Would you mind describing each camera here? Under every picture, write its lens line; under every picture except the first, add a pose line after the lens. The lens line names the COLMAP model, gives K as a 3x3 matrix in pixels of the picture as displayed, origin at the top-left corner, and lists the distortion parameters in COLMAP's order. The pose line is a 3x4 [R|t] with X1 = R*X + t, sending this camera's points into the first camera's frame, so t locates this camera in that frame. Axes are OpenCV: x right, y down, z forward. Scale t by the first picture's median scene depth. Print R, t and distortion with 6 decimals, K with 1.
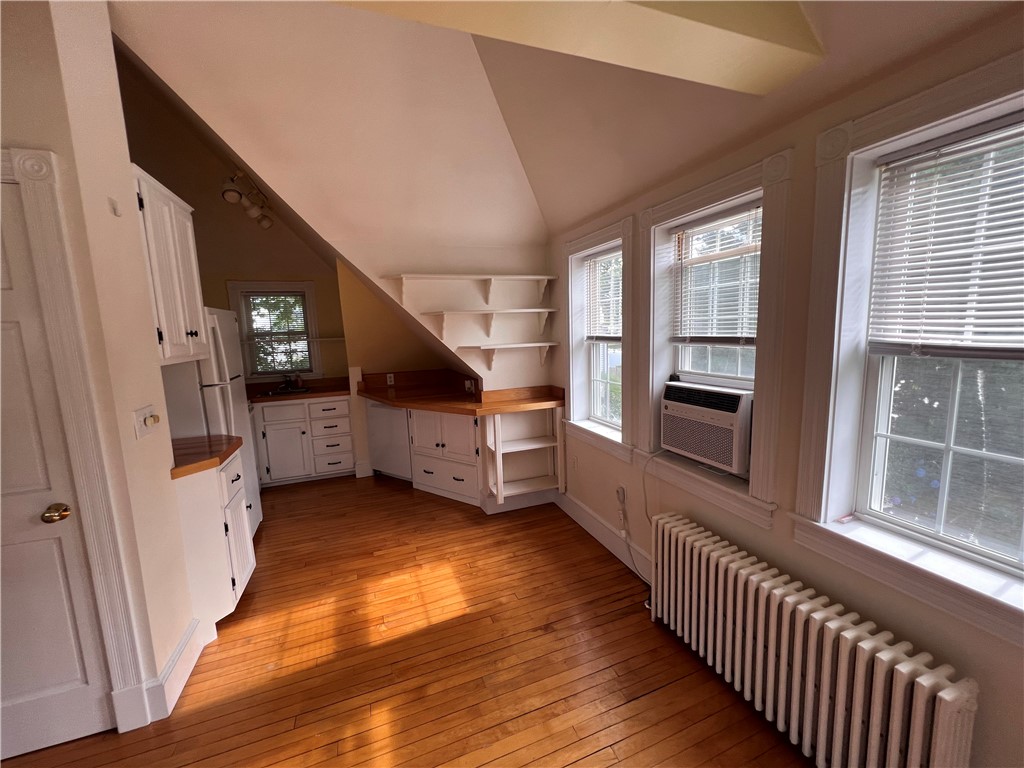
lens RADIAL K [[412.0, 0, 511.9], [0, 412.0, 380.2], [0, 0, 1]] dist [0.000295, 0.000014]
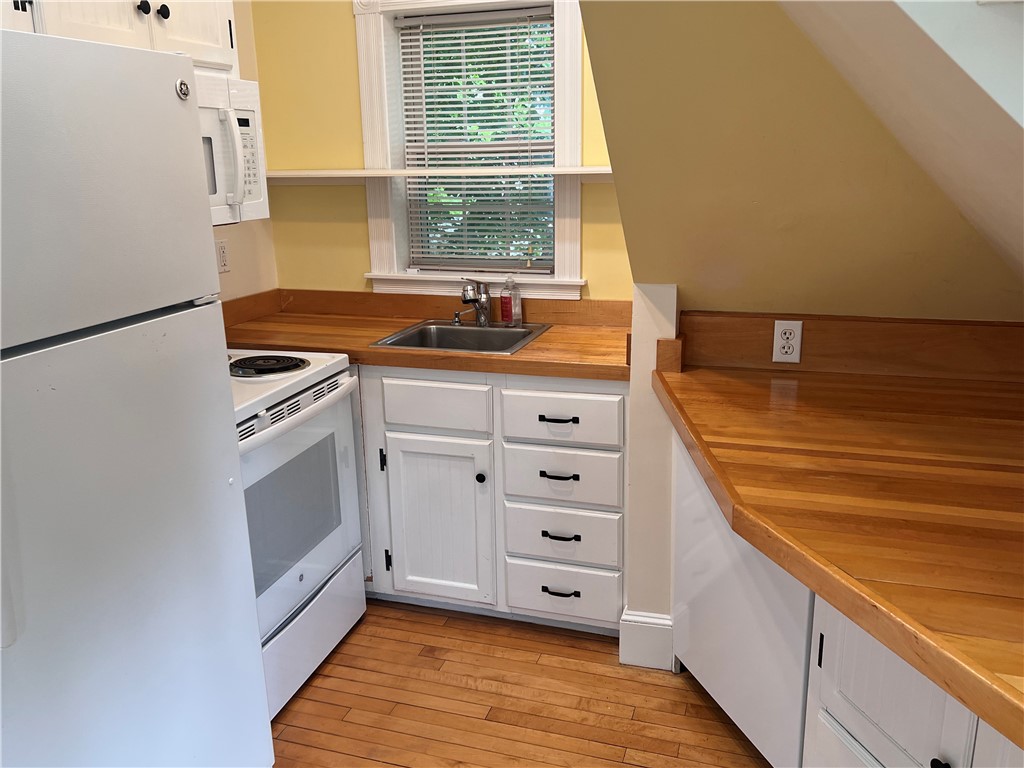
lens RADIAL K [[838.9, 0, 511.6], [0, 838.9, 385.3], [0, 0, 1]] dist [0.040569, 0.000127]
pose [[0.778327, 0.183931, -0.600313, -0.107670], [-0.094042, 0.979494, 0.178180, -0.052169], [0.620776, -0.082227, 0.779664, 0.479398]]
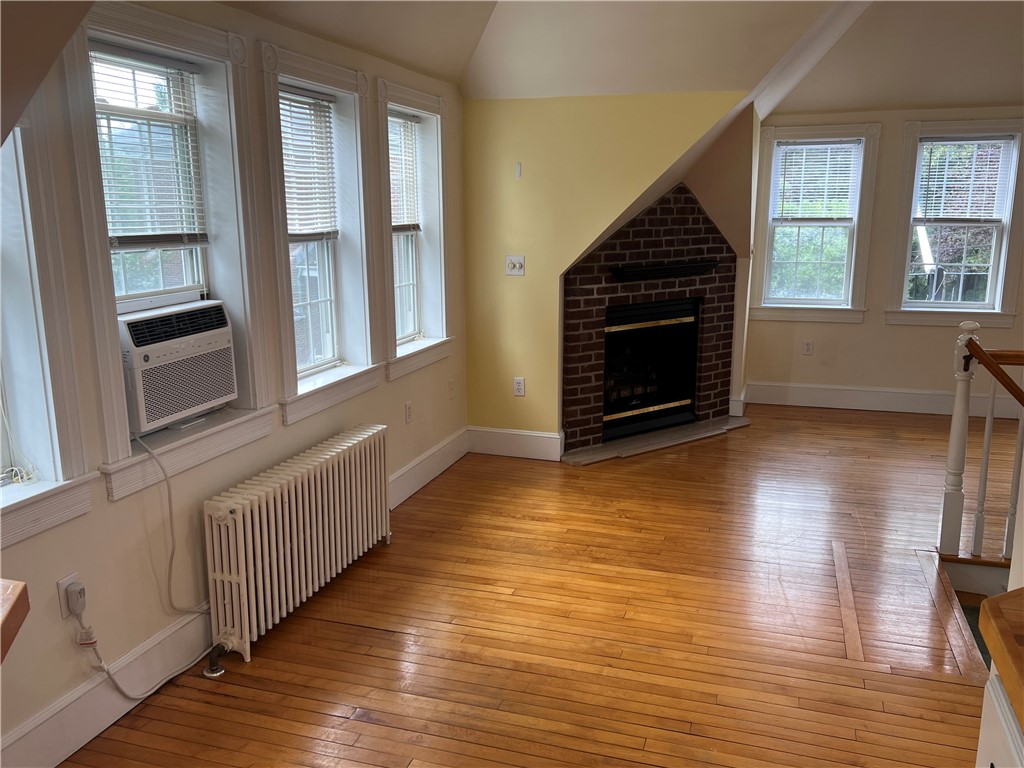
lens RADIAL K [[838.9, 0, 511.5], [0, 838.9, 383.2], [0, 0, 1]] dist [0.040569, 0.000127]
pose [[-0.773534, -0.092224, 0.627009, -1.011274], [0.111224, 0.954245, 0.277571, -0.226623], [-0.623919, 0.284449, -0.727883, 2.006135]]
